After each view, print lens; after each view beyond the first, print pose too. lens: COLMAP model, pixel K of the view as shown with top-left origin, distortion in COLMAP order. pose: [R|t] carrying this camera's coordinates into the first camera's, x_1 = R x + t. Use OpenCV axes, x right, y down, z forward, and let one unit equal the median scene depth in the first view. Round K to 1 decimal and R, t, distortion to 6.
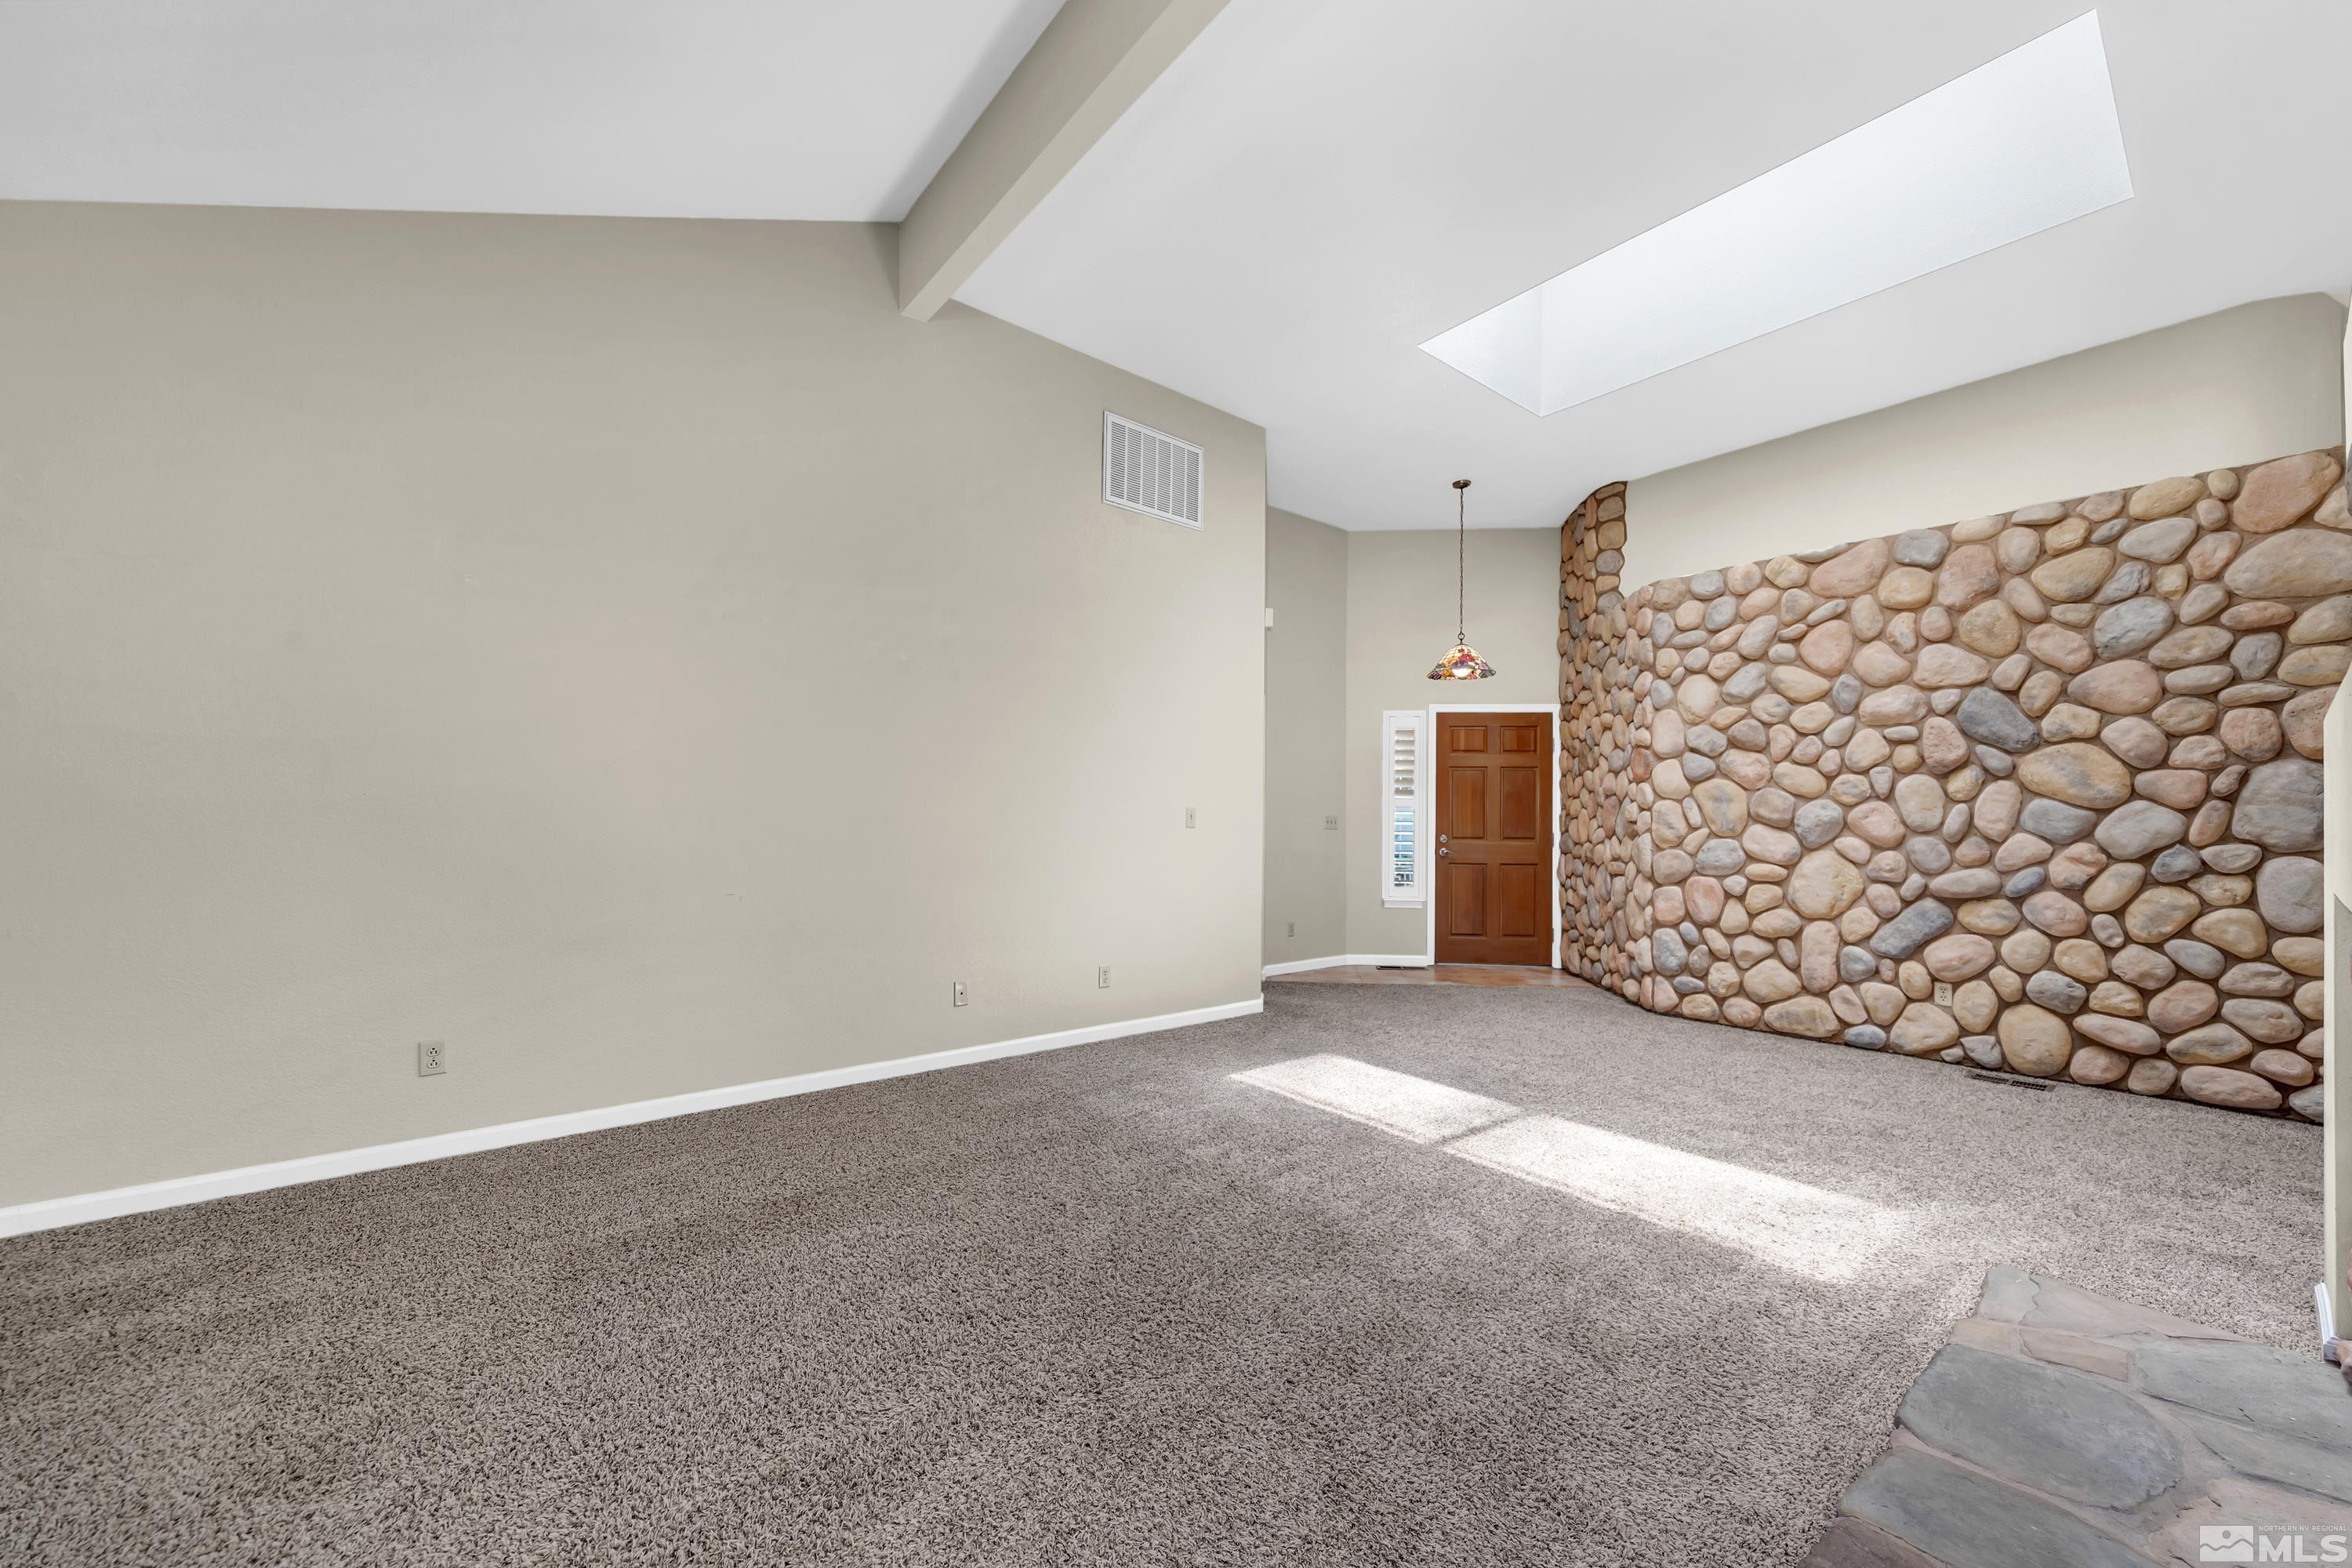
lens RADIAL K [[865.7, 0, 1160.6], [0, 865.7, 816.8], [0, 0, 1]] dist [0.001658, 0.000114]
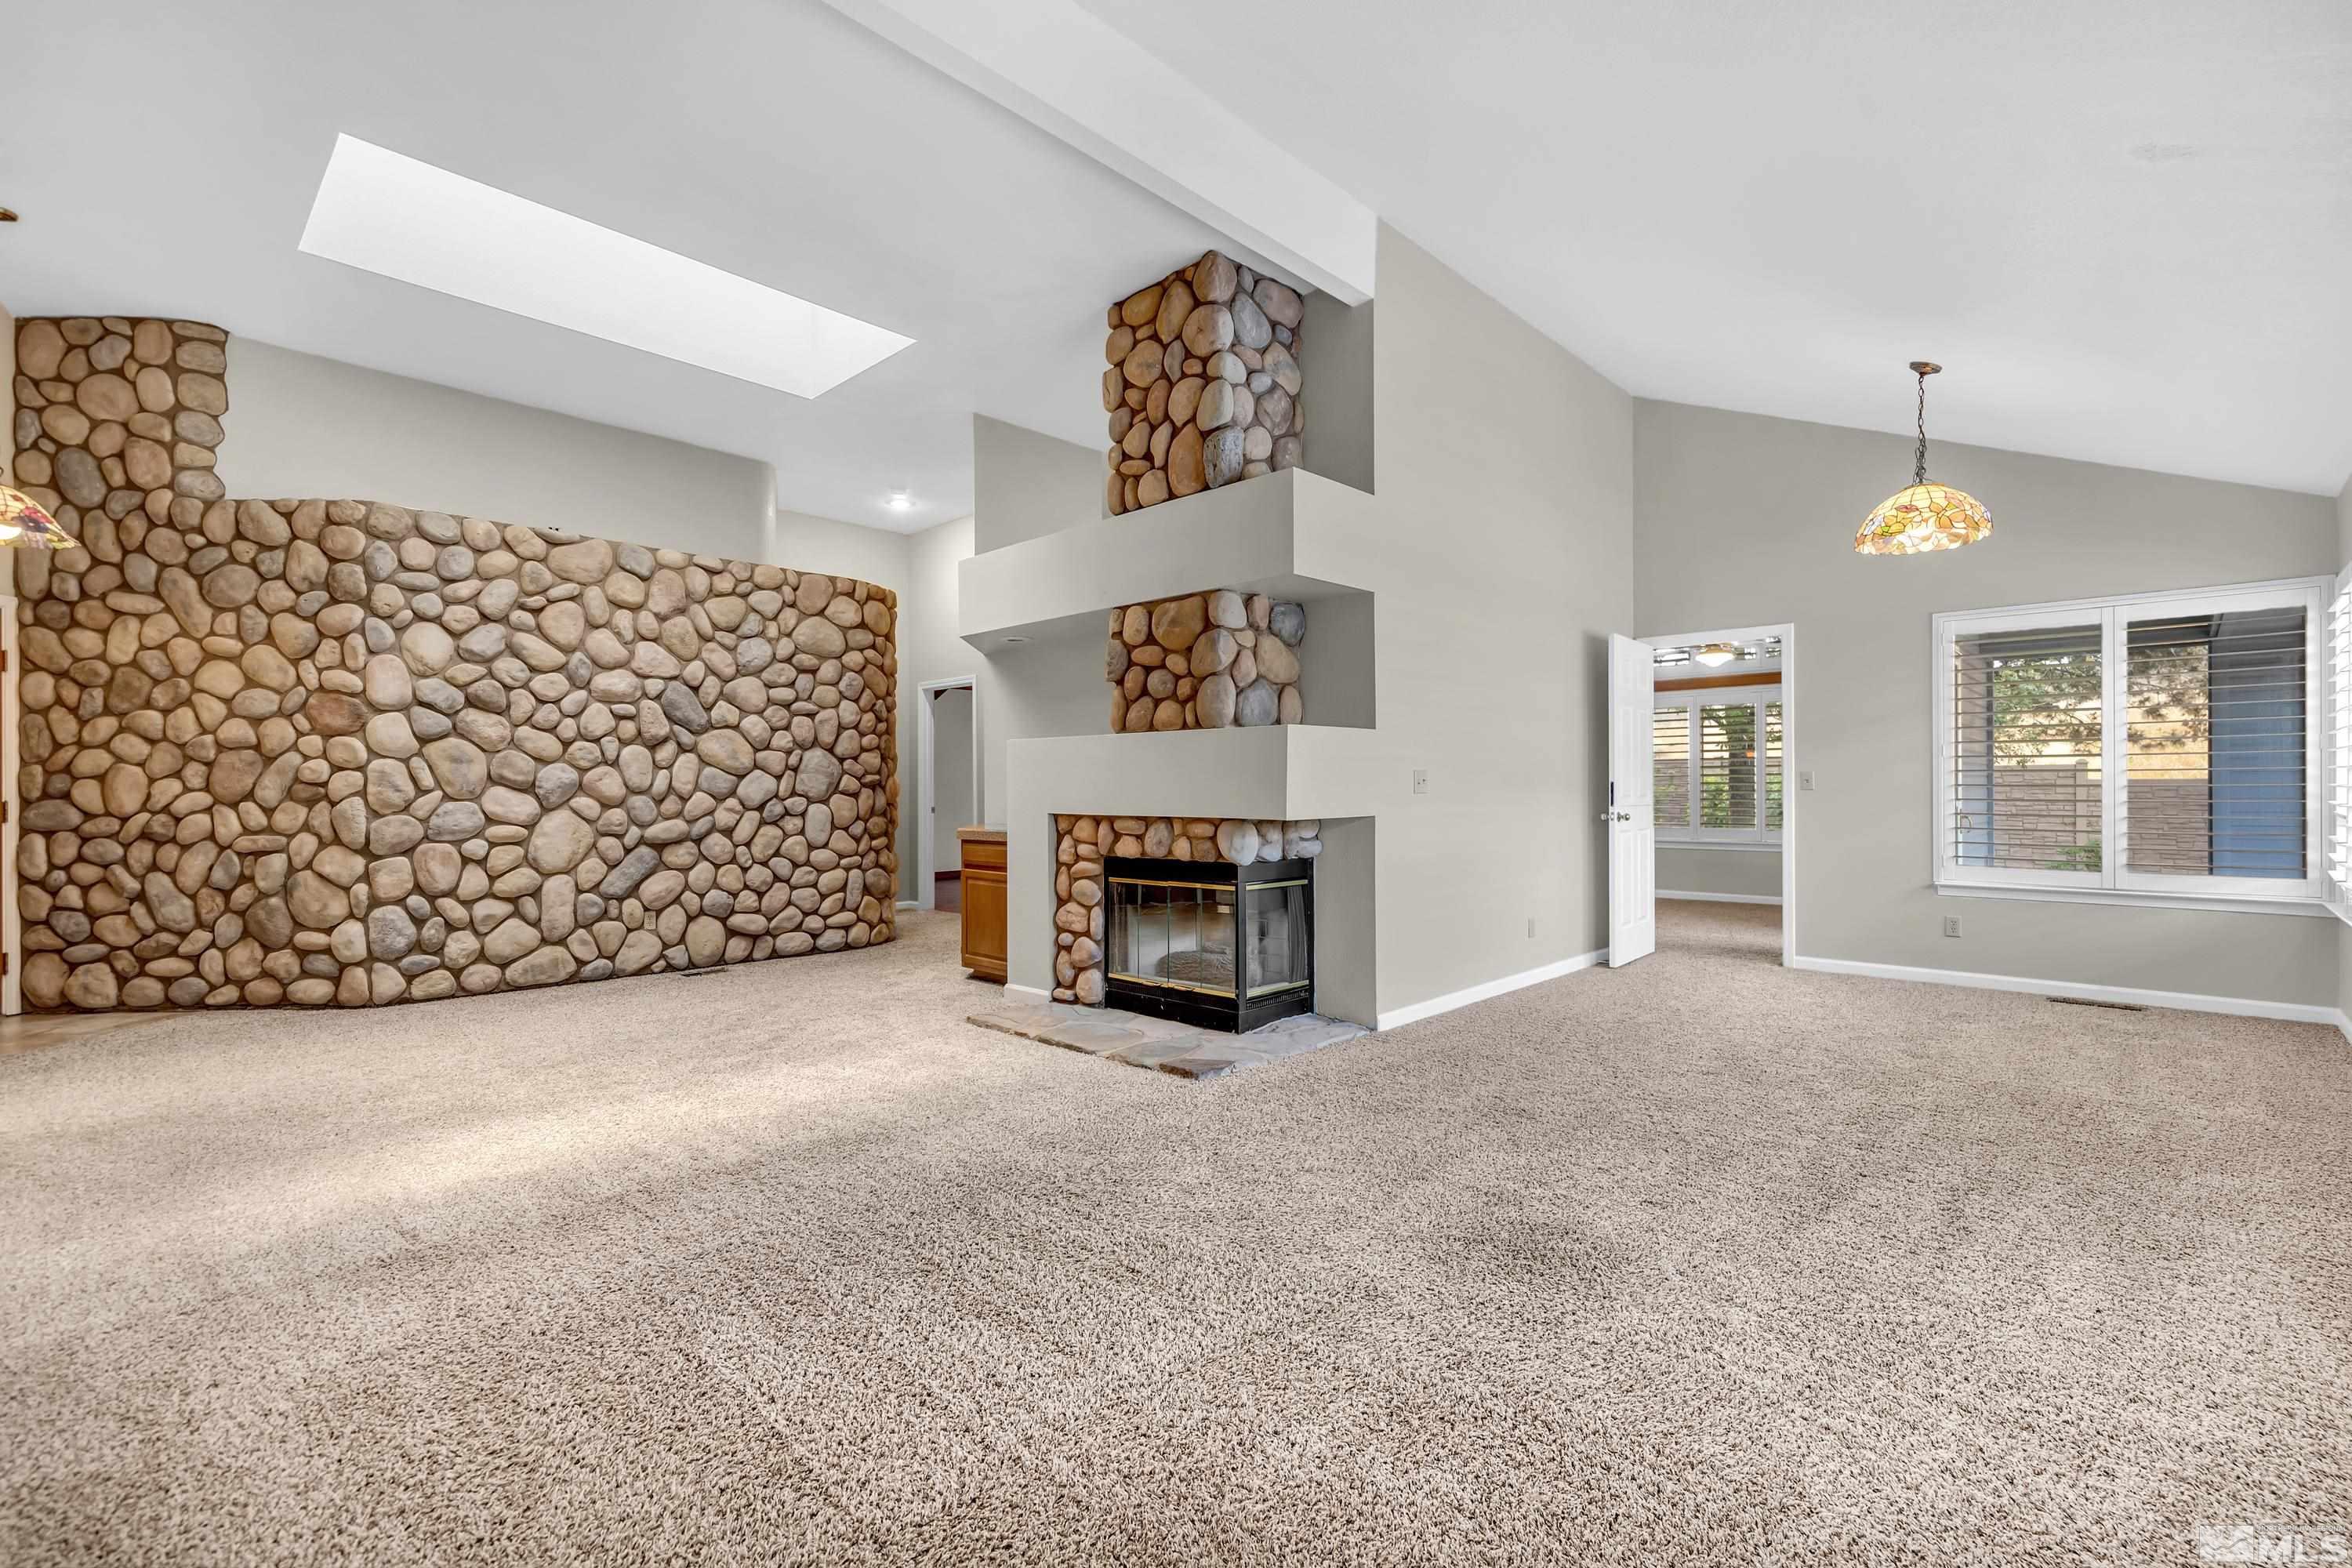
lens RADIAL K [[1042.7, 0, 1182.6], [0, 1042.7, 782.7], [0, 0, 1]] dist [-0.000027, -0.000034]
pose [[-0.129389, -0.003927, 0.991586, -0.693989], [-0.009416, 0.999952, 0.002732, -0.007106], [-0.991549, -0.008983, -0.129419, 0.428220]]
